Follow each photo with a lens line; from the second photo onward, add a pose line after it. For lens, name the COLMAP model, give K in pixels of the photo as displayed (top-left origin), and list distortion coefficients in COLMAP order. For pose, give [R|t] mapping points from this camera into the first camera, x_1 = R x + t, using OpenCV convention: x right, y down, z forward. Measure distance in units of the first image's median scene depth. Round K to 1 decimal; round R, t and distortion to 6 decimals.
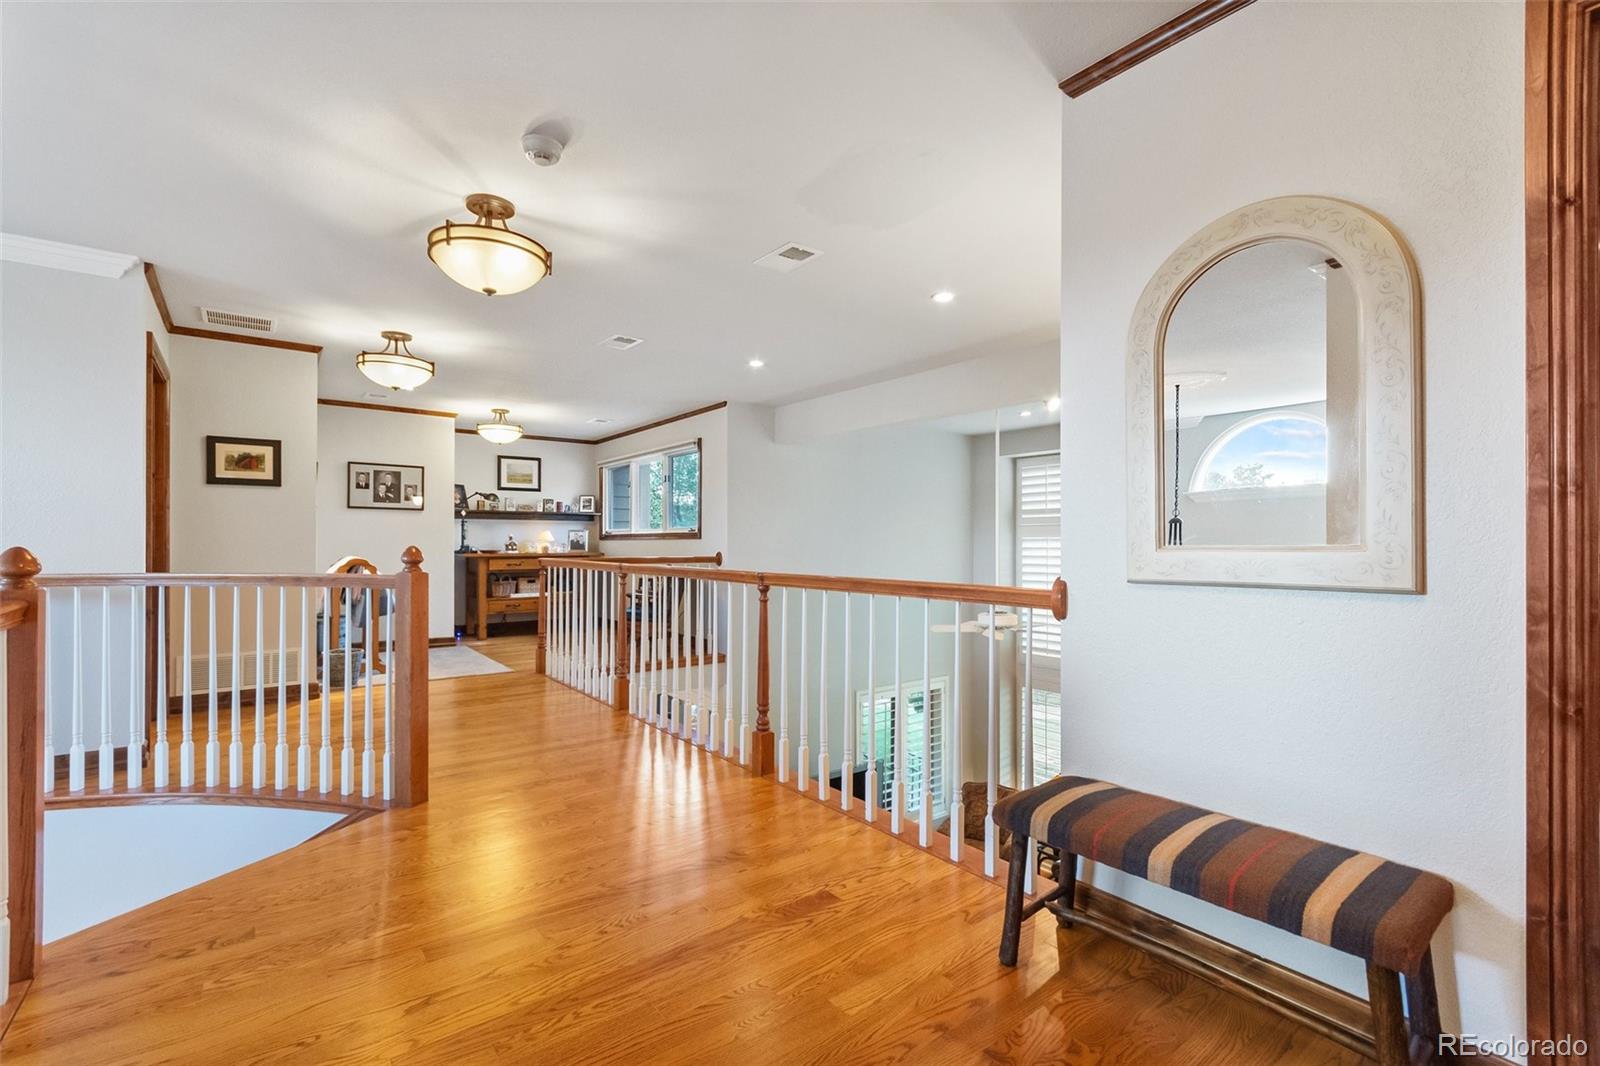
lens RADIAL K [[703.5, 0, 798.3], [0, 703.5, 536.4], [0, 0, 1]] dist [0.004298, 0.000754]
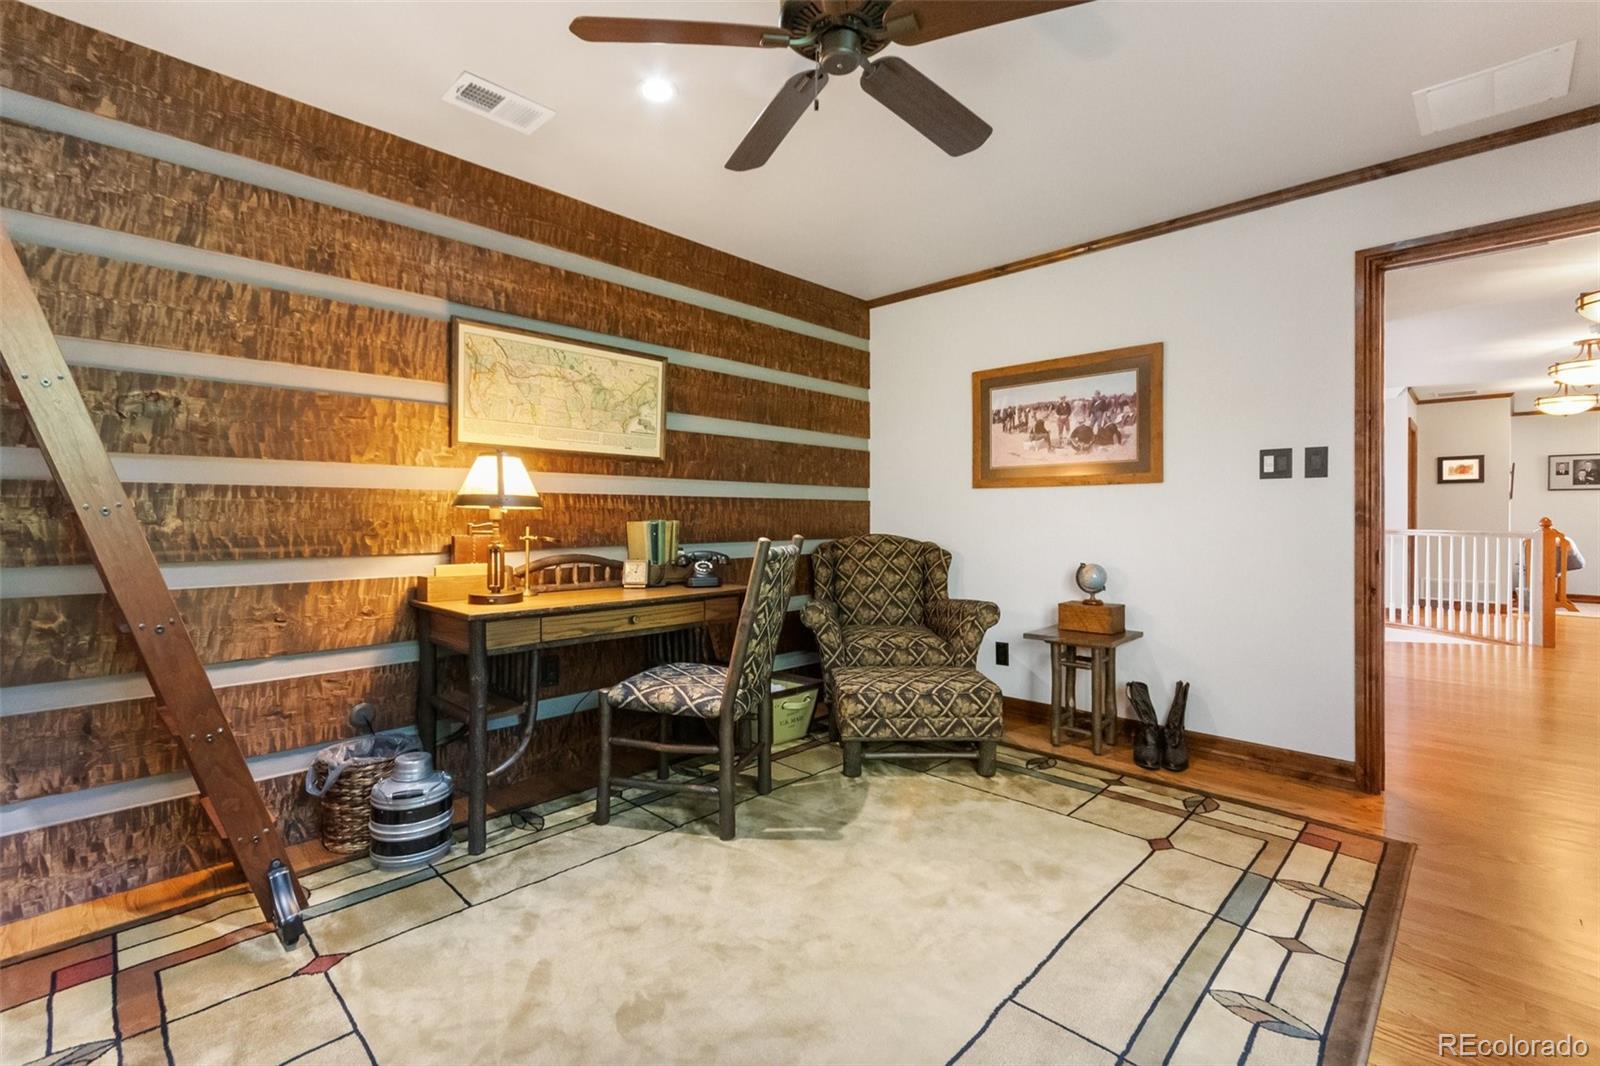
lens RADIAL K [[703.5, 0, 798.6], [0, 703.5, 520.0], [0, 0, 1]] dist [0.004298, 0.000754]
pose [[0.135484, 0.005545, -0.990764, 0.724616], [0.007291, 0.999952, 0.006593, -0.005340], [0.990753, -0.008116, 0.135437, -0.857373]]
